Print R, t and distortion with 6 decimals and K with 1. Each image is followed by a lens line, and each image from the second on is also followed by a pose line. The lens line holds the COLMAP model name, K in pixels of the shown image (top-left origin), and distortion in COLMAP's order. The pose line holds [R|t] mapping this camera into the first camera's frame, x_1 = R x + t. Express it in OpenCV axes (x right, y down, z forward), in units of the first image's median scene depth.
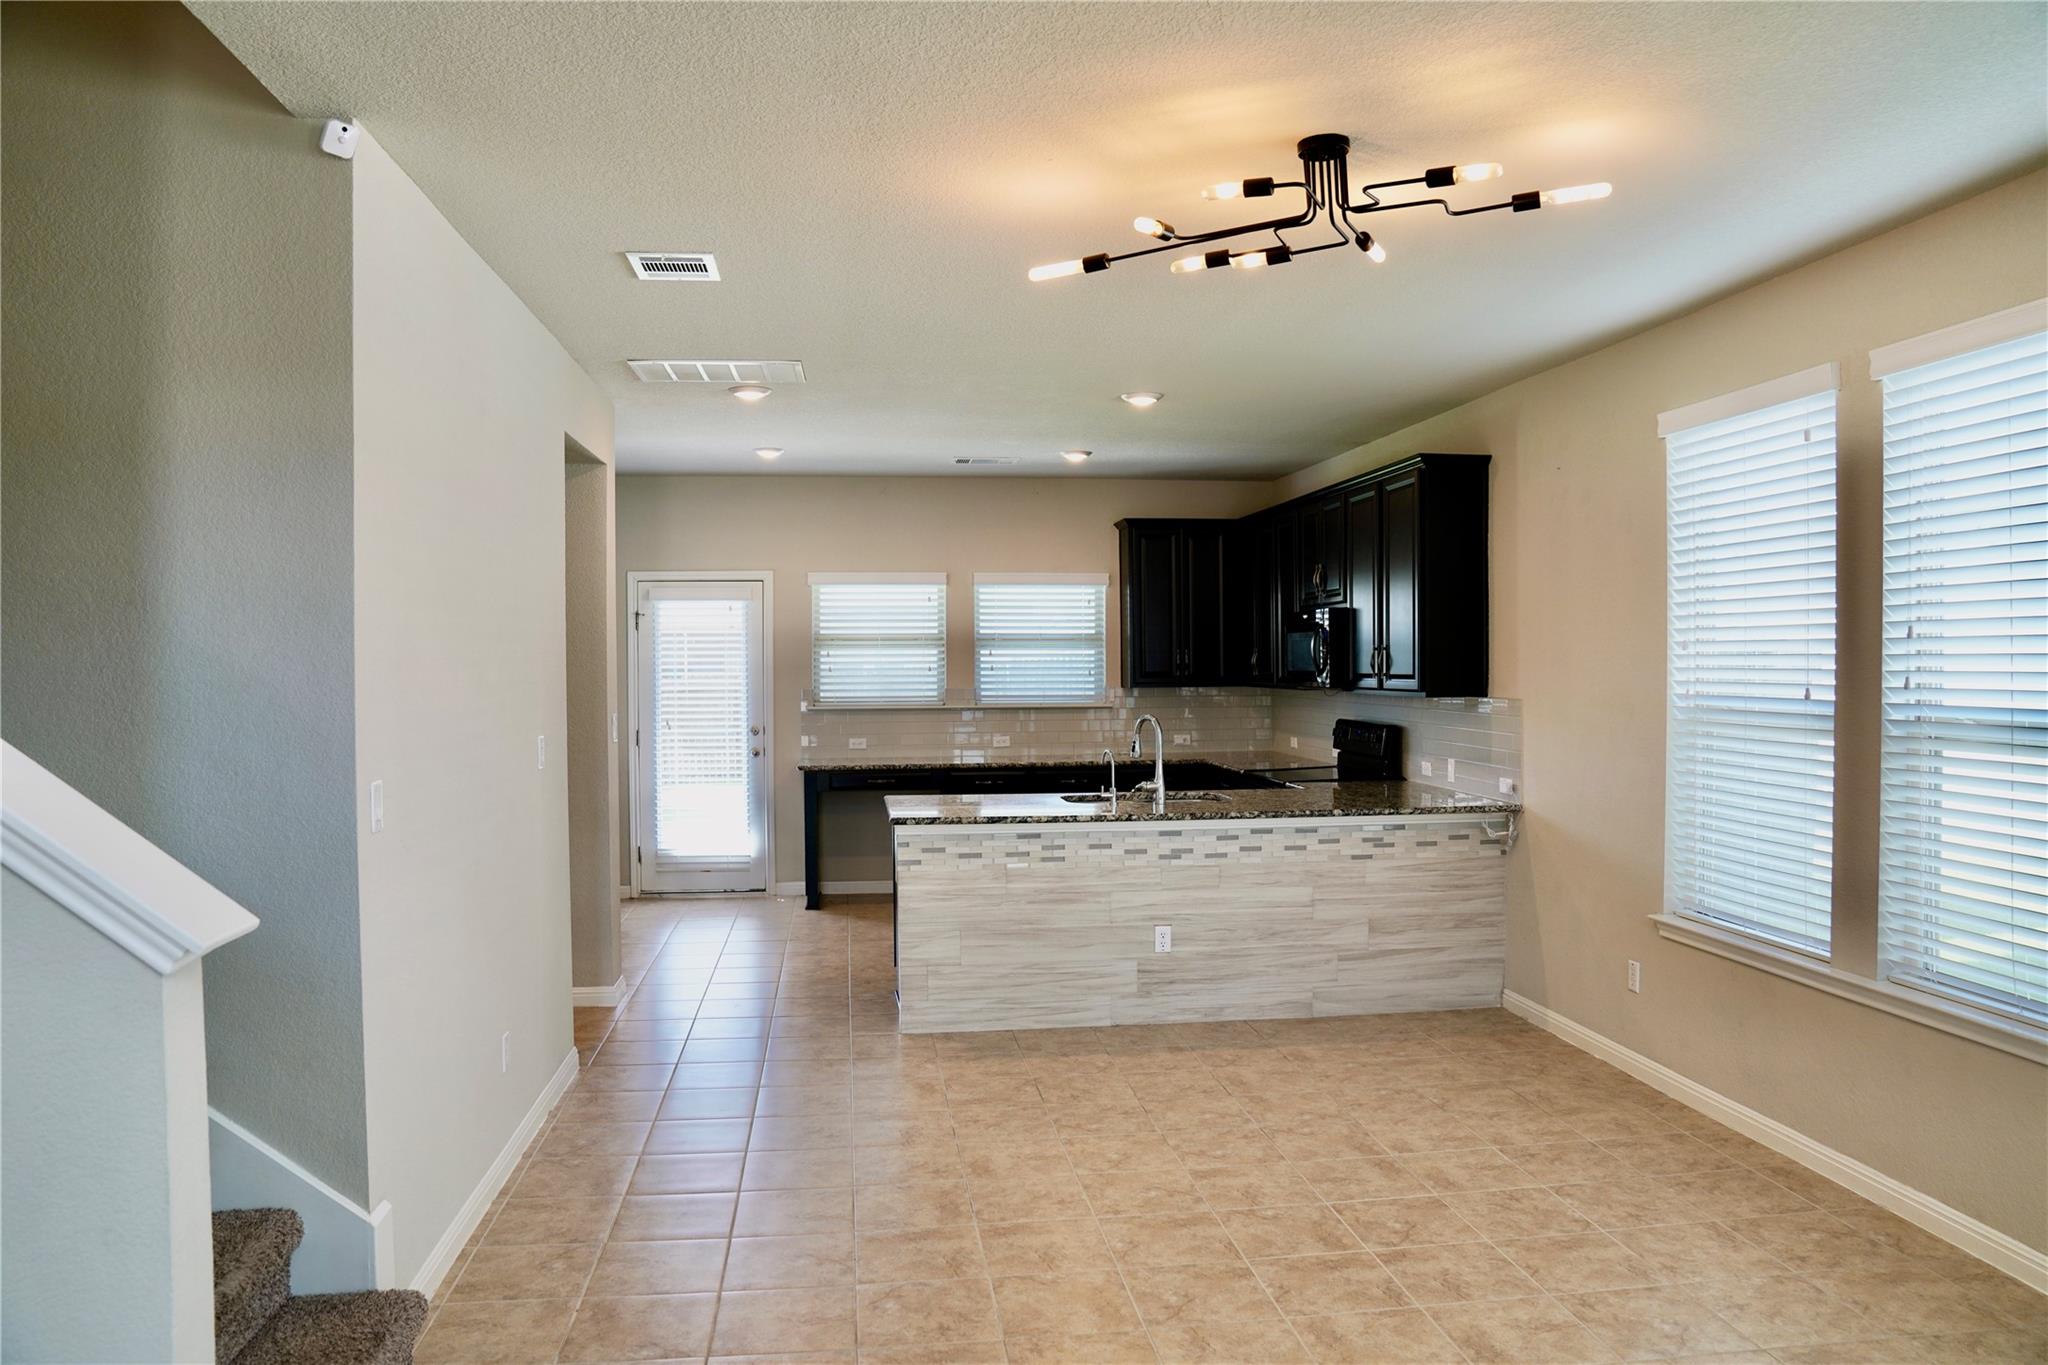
lens RADIAL K [[1416.9, 0, 1016.2], [0, 1416.9, 686.5], [0, 0, 1]] dist [-0.116377, 0.001965]
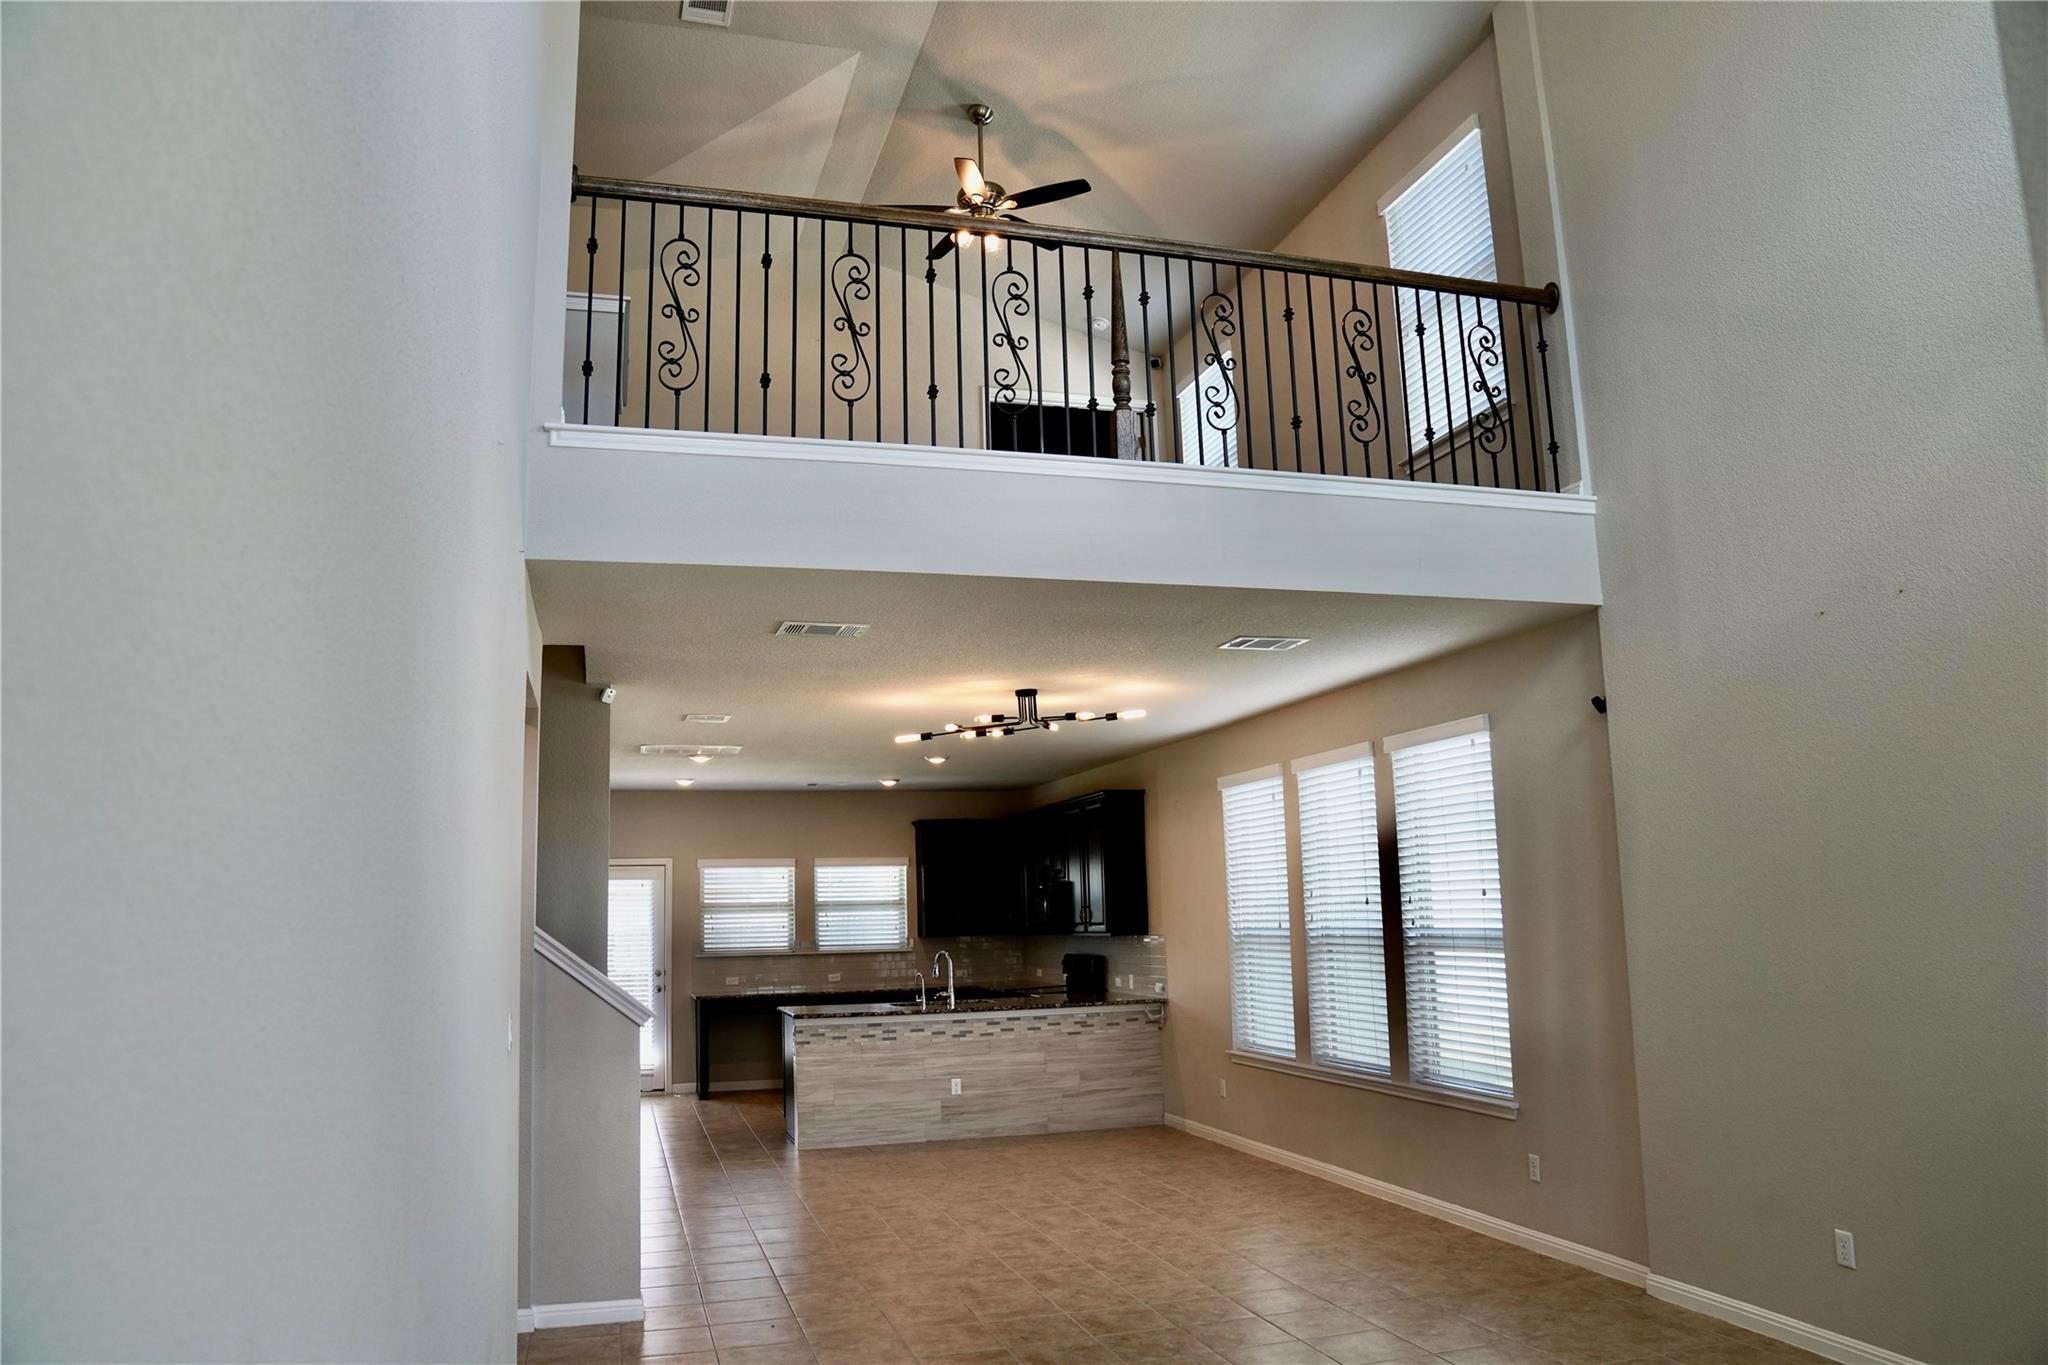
lens RADIAL K [[1416.9, 0, 1016.2], [0, 1416.9, 686.5], [0, 0, 1]] dist [-0.116377, 0.001965]
pose [[0.986675, 0.004813, 0.162634, -0.094346], [0.024796, 0.983438, -0.179538, 0.014879], [-0.160805, 0.181179, 0.970214, -0.678502]]
